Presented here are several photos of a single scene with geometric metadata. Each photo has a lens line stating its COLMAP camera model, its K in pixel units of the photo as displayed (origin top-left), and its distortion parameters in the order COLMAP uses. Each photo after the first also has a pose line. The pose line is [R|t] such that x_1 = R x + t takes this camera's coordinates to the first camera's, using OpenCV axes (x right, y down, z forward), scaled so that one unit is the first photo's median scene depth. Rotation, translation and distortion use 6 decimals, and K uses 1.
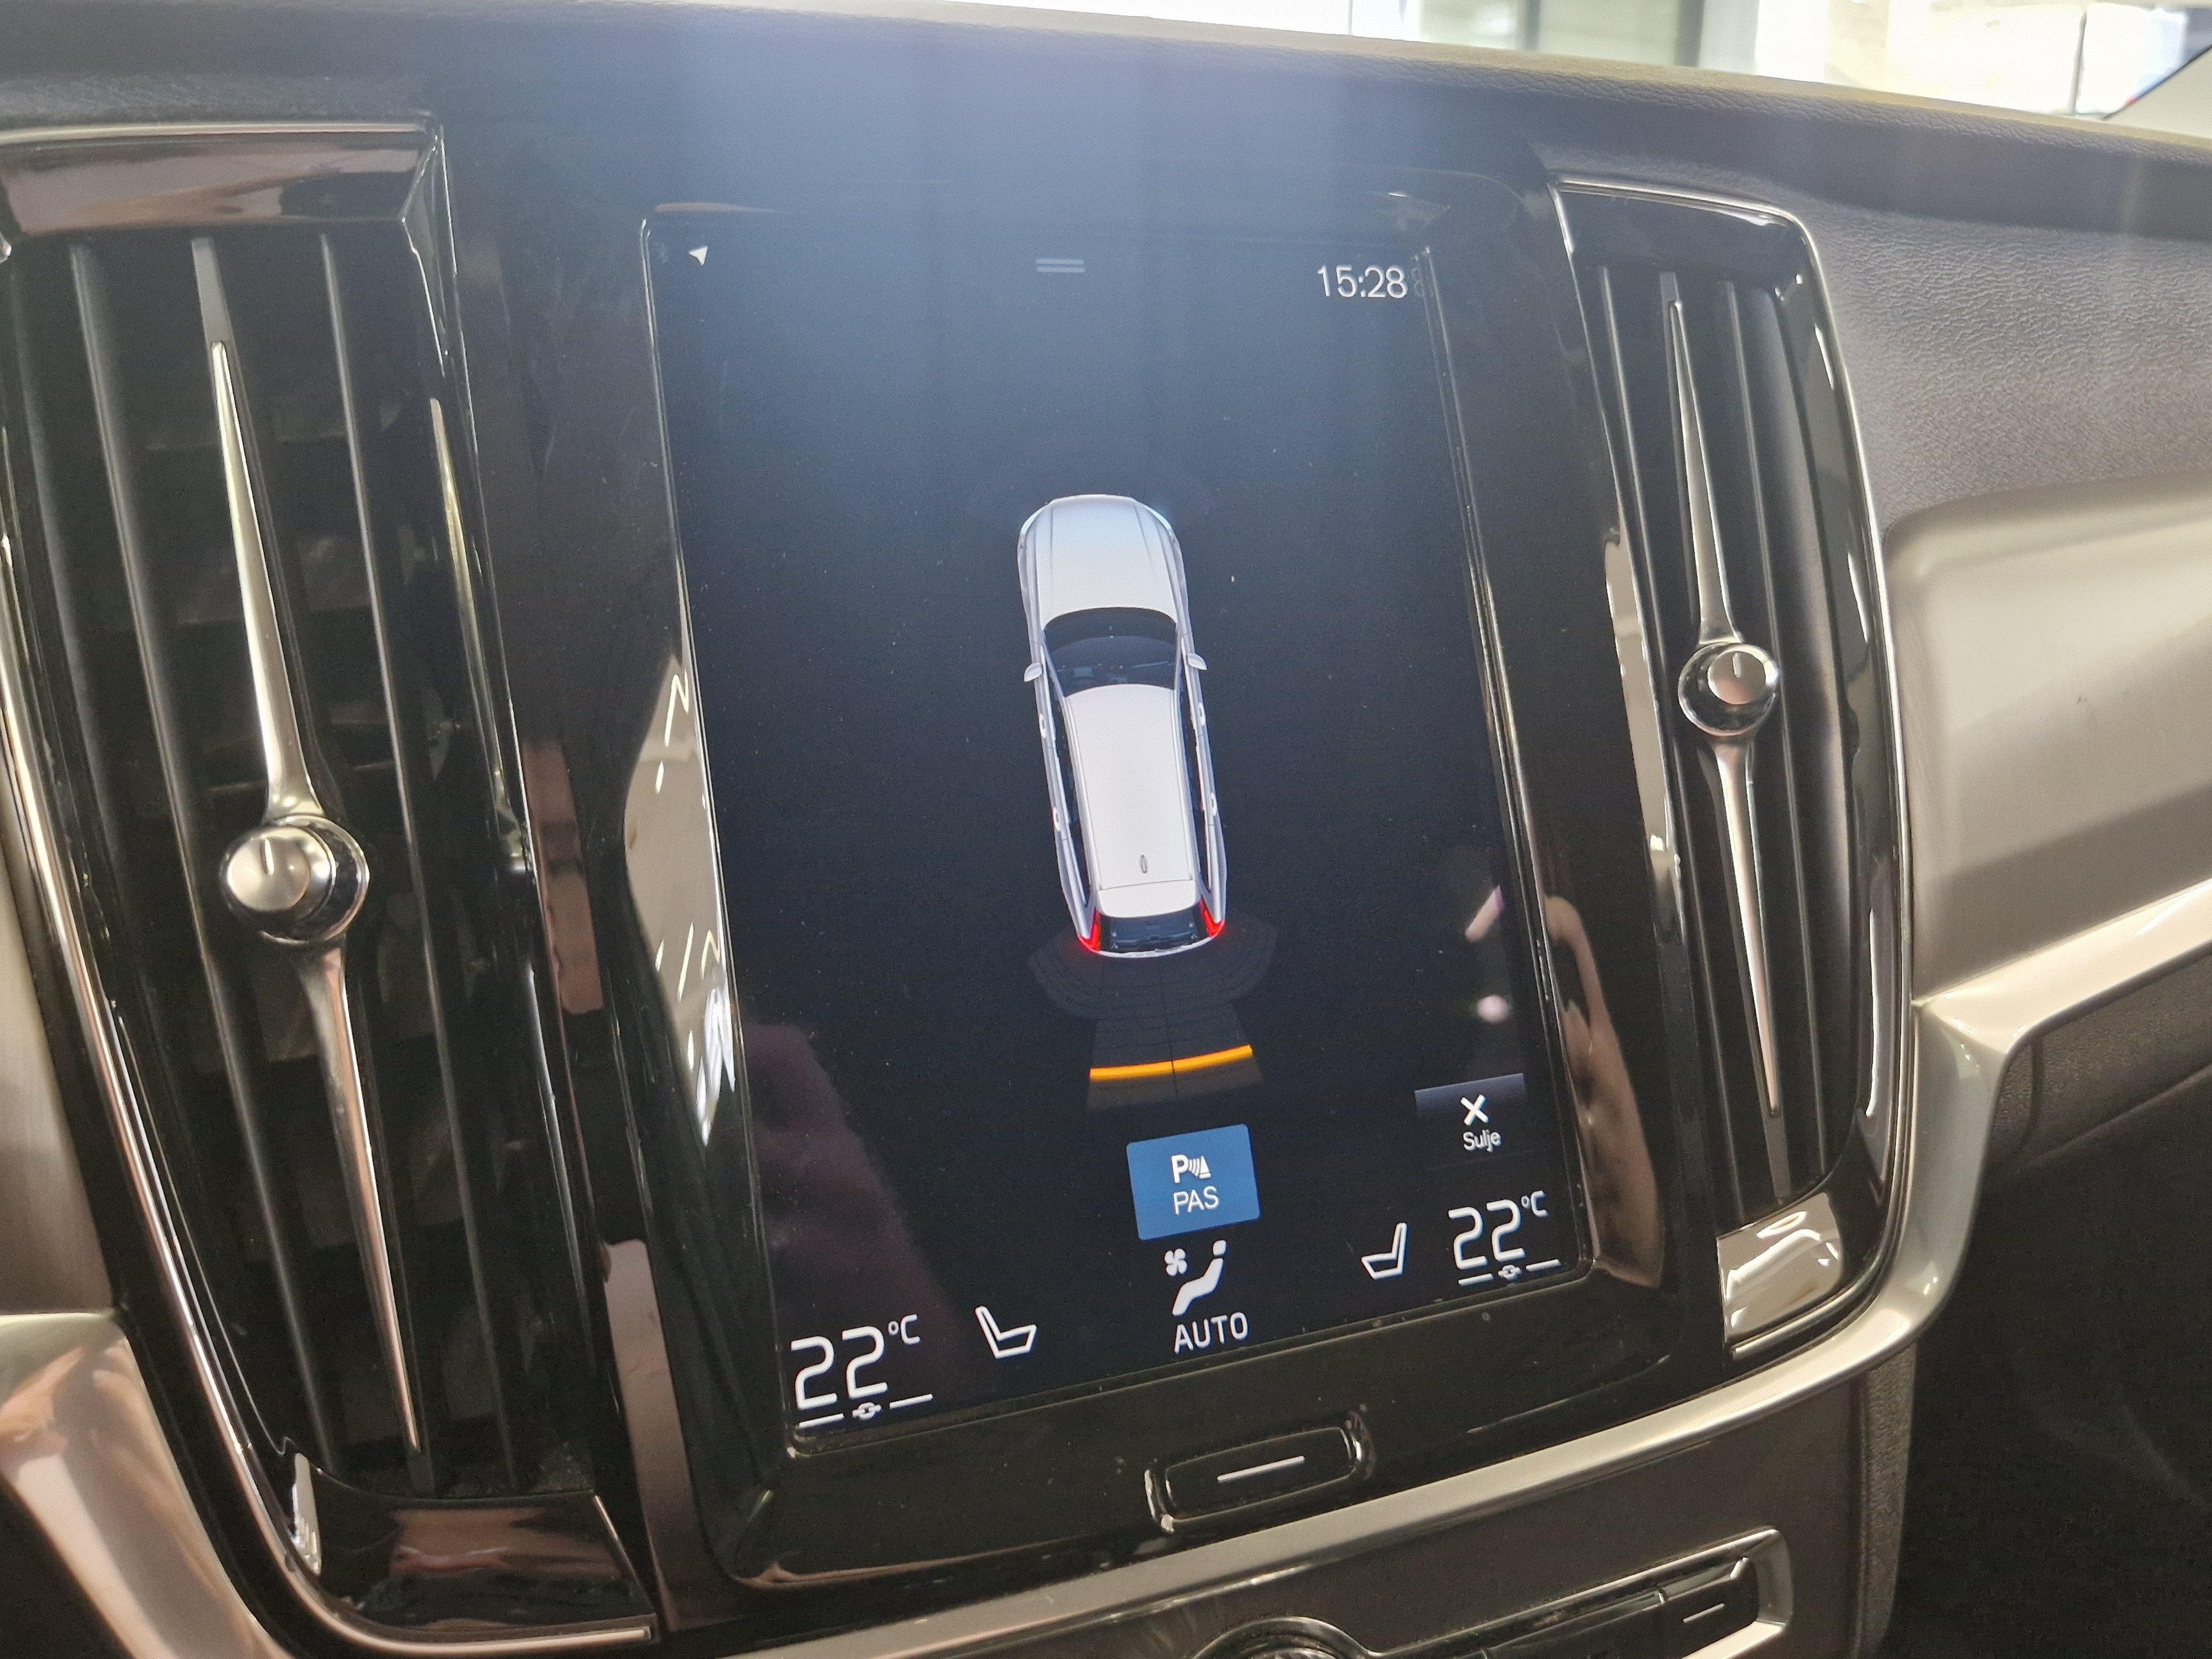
lens RADIAL K [[1761.7, 0, 1109.8], [0, 1761.7, 828.8], [0, 0, 1]] dist [0.026774, -0.033796]
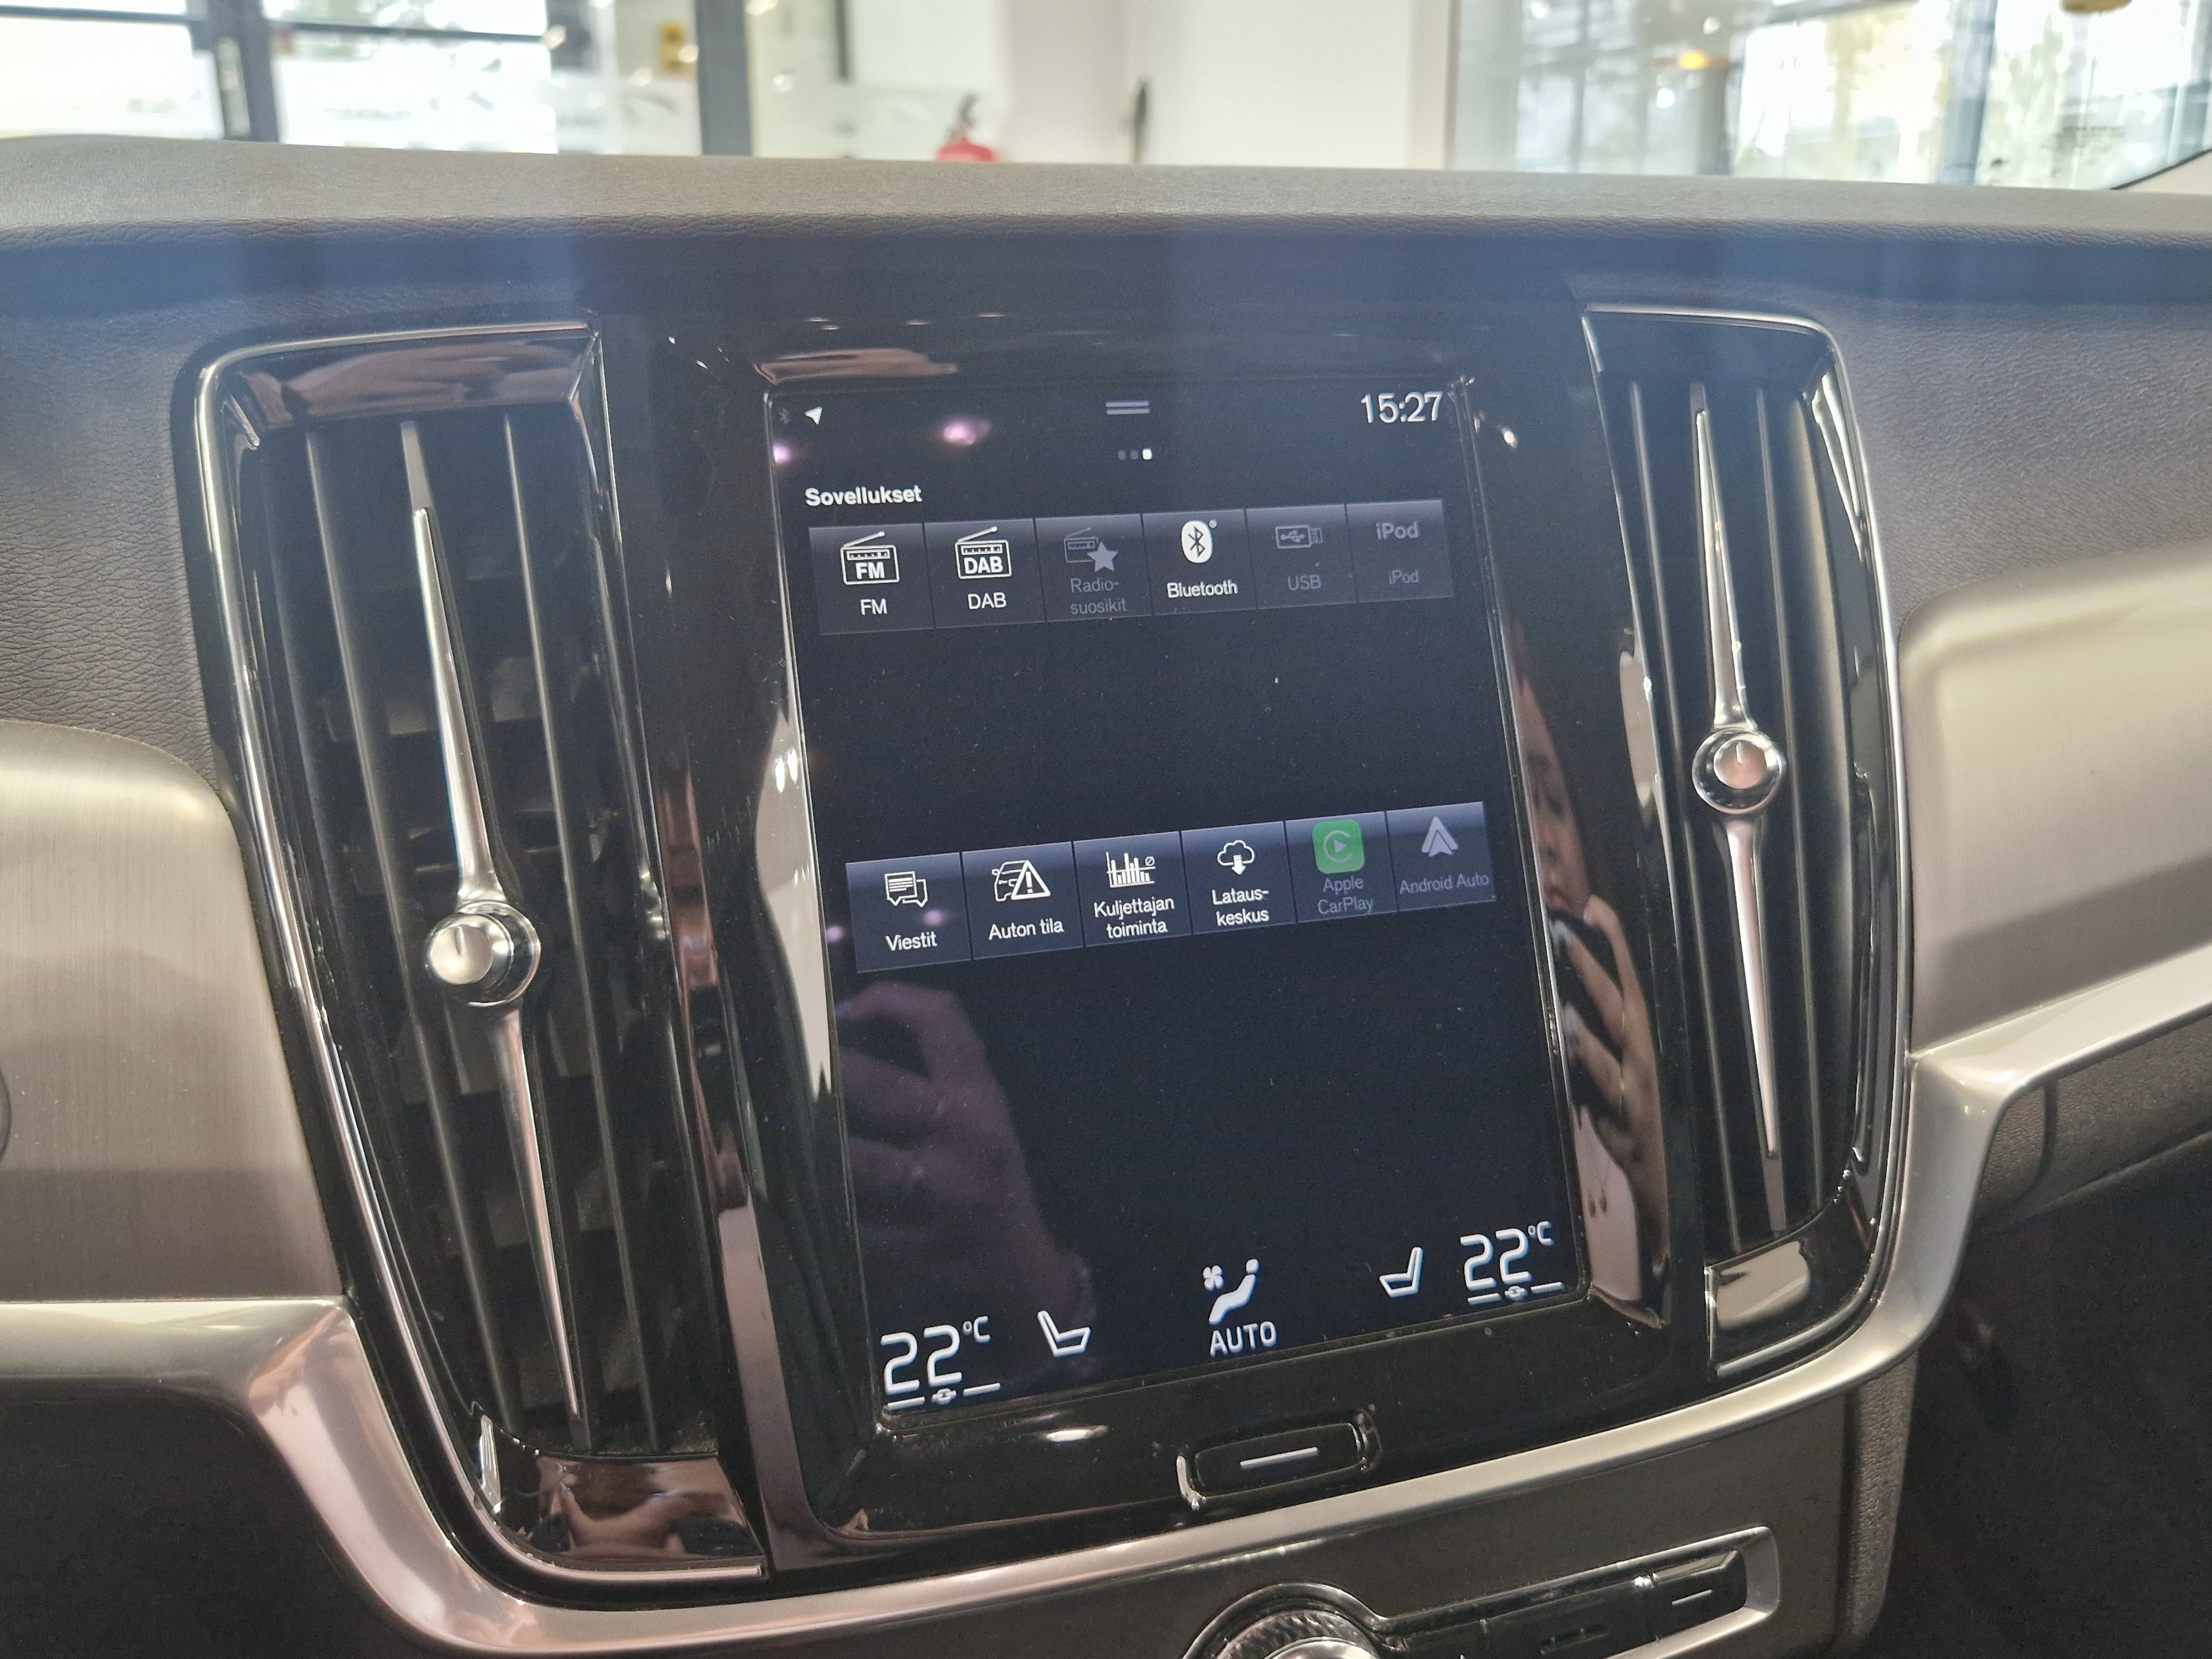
lens RADIAL K [[1761.7, 0, 1127.7], [0, 1761.7, 830.9], [0, 0, 1]] dist [0.026774, -0.033796]
pose [[0.995739, 0.010538, -0.091613, 0.084806], [-0.008240, 0.999643, 0.025422, -0.077776], [0.091848, -0.024559, 0.995470, -0.156316]]
